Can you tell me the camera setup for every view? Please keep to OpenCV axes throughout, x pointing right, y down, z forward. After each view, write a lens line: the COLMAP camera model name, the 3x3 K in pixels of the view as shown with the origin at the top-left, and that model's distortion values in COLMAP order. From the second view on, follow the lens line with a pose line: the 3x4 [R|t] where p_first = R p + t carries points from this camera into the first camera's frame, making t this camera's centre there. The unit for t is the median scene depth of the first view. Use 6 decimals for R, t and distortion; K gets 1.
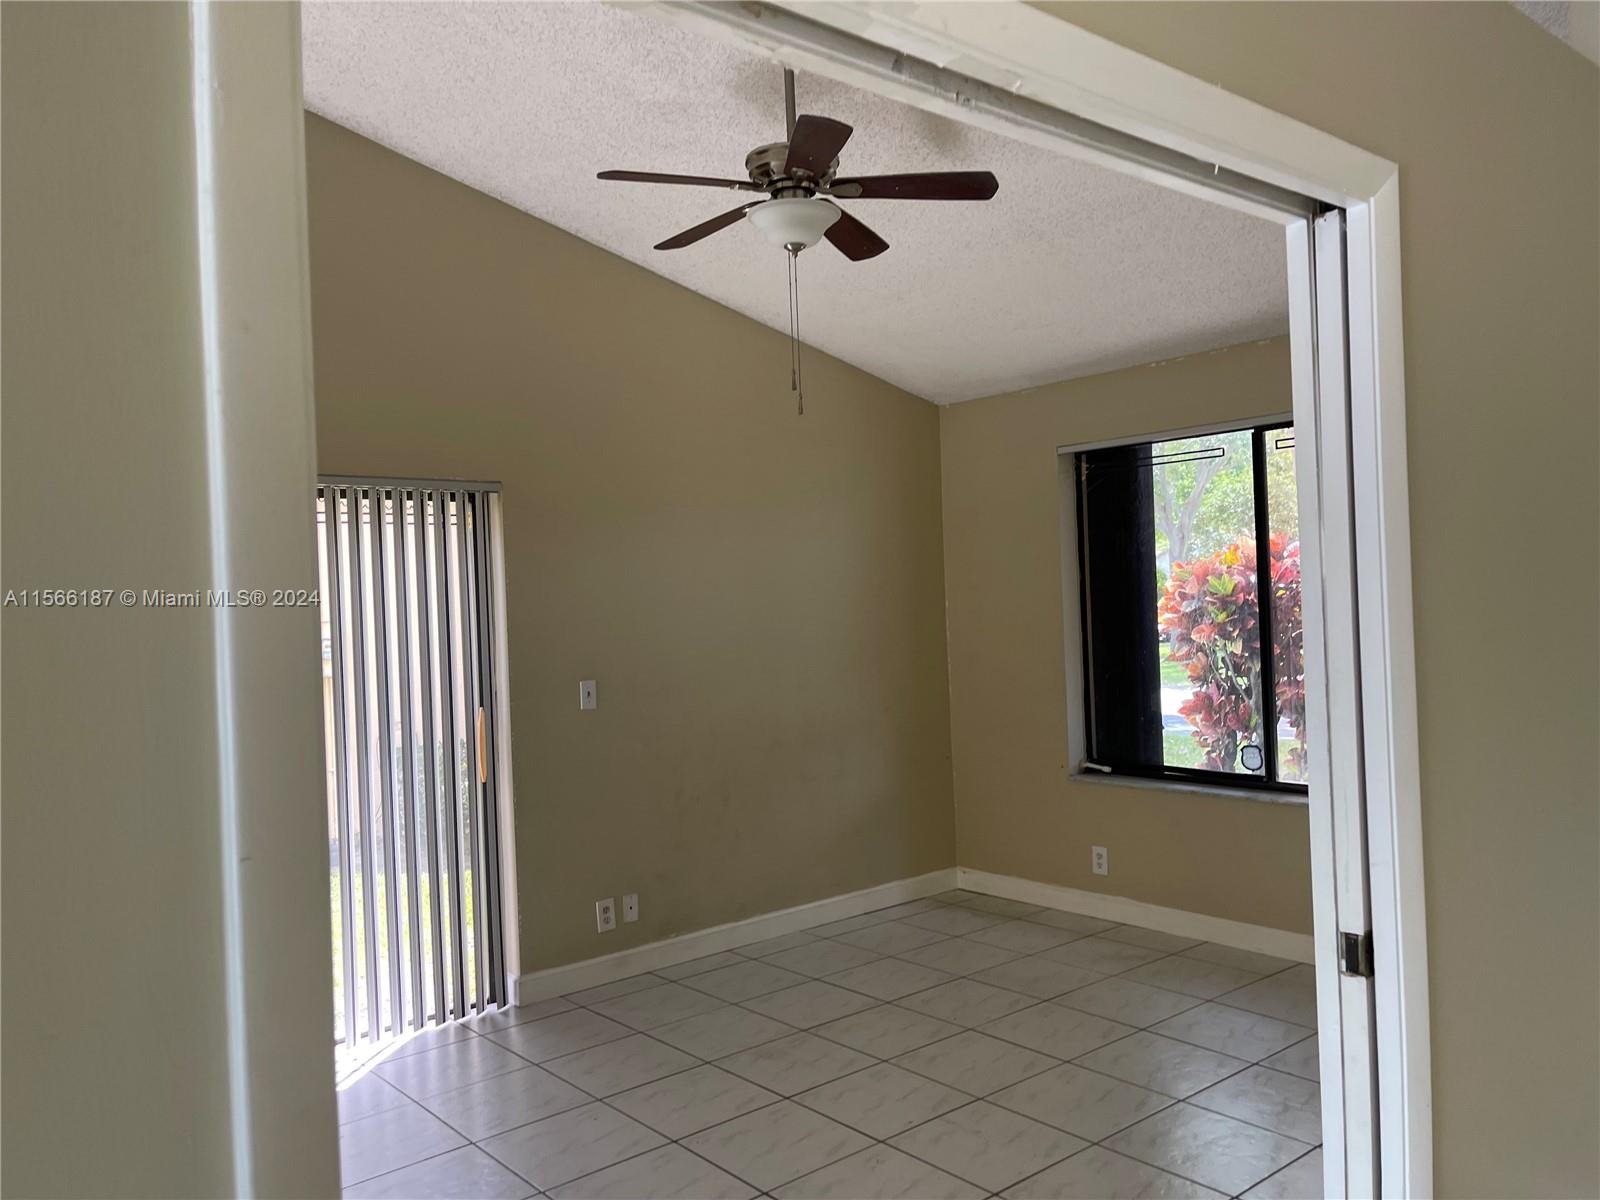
lens RADIAL K [[1206.5, 0, 799.8], [0, 1206.5, 605.6], [0, 0, 1]] dist [0.066628, -0.088900]
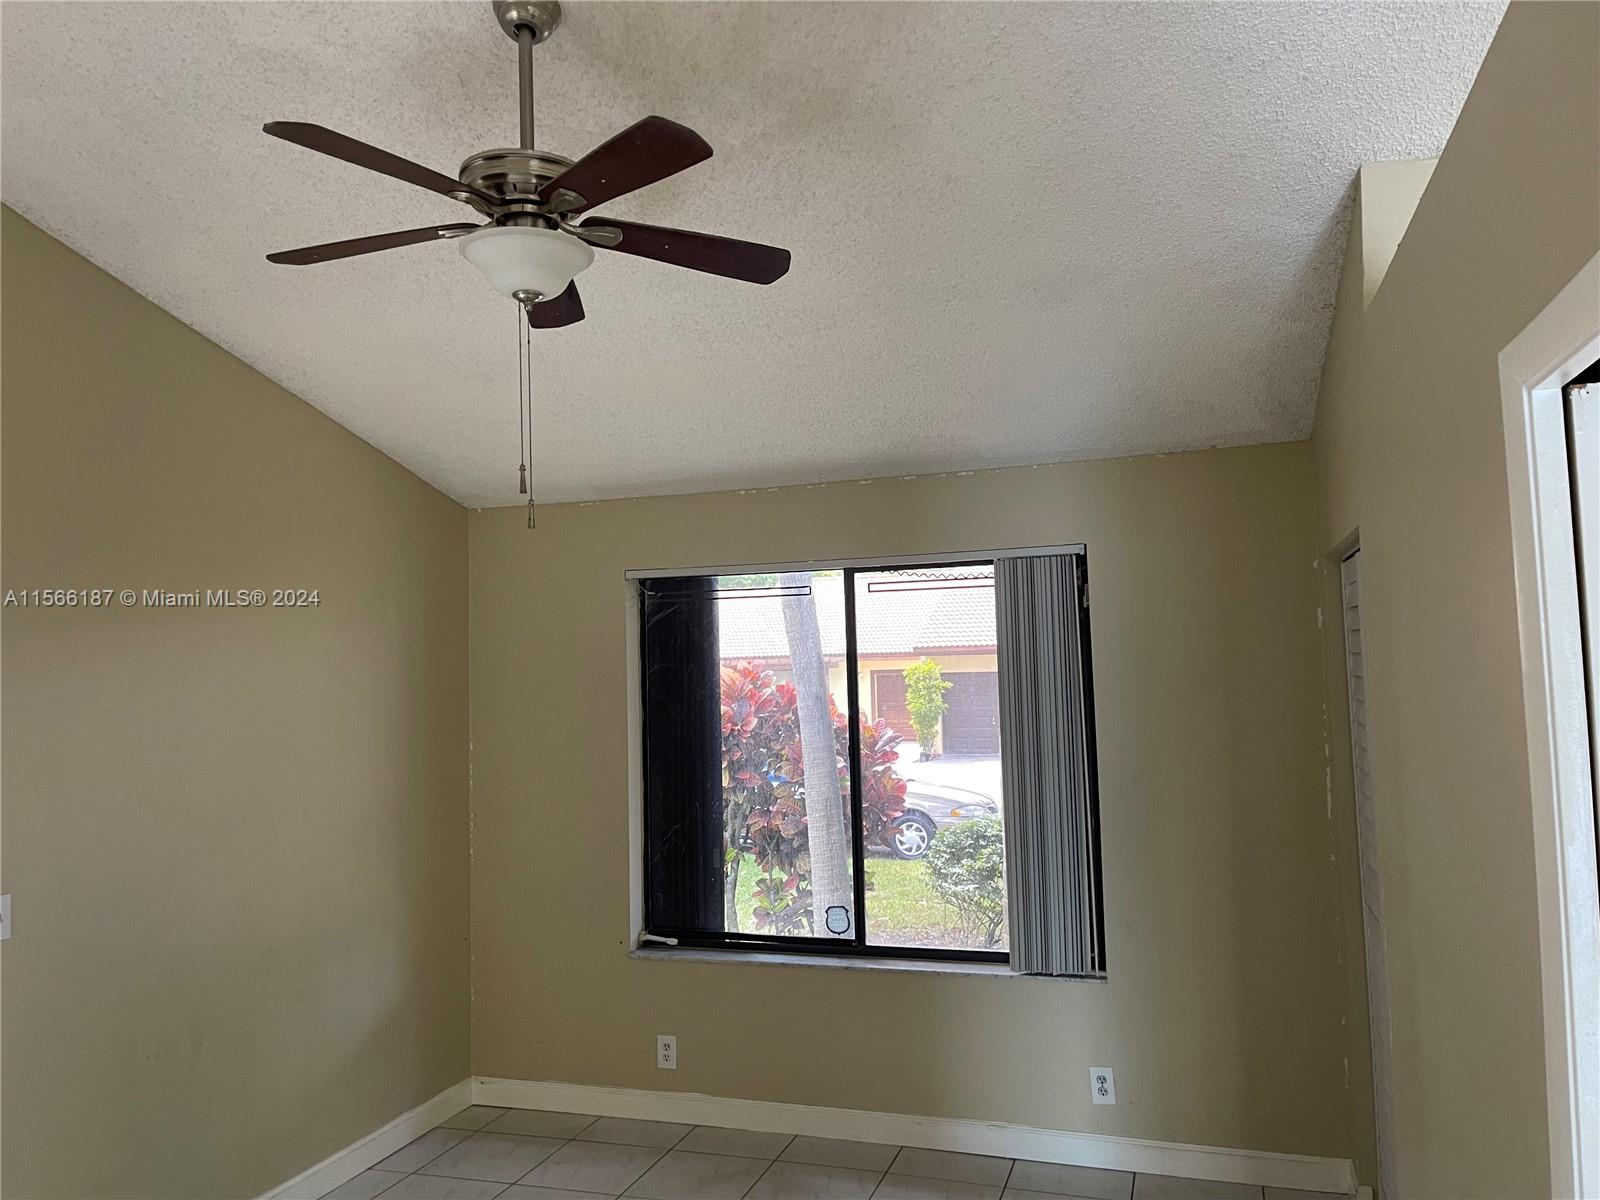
lens RADIAL K [[1206.5, 0, 804.9], [0, 1206.5, 603.1], [0, 0, 1]] dist [0.066628, -0.088900]
pose [[0.847831, 0.049856, 0.527917, -0.141817], [-0.005361, 0.996325, -0.085483, -0.034295], [-0.530239, 0.069645, 0.844983, 0.196946]]
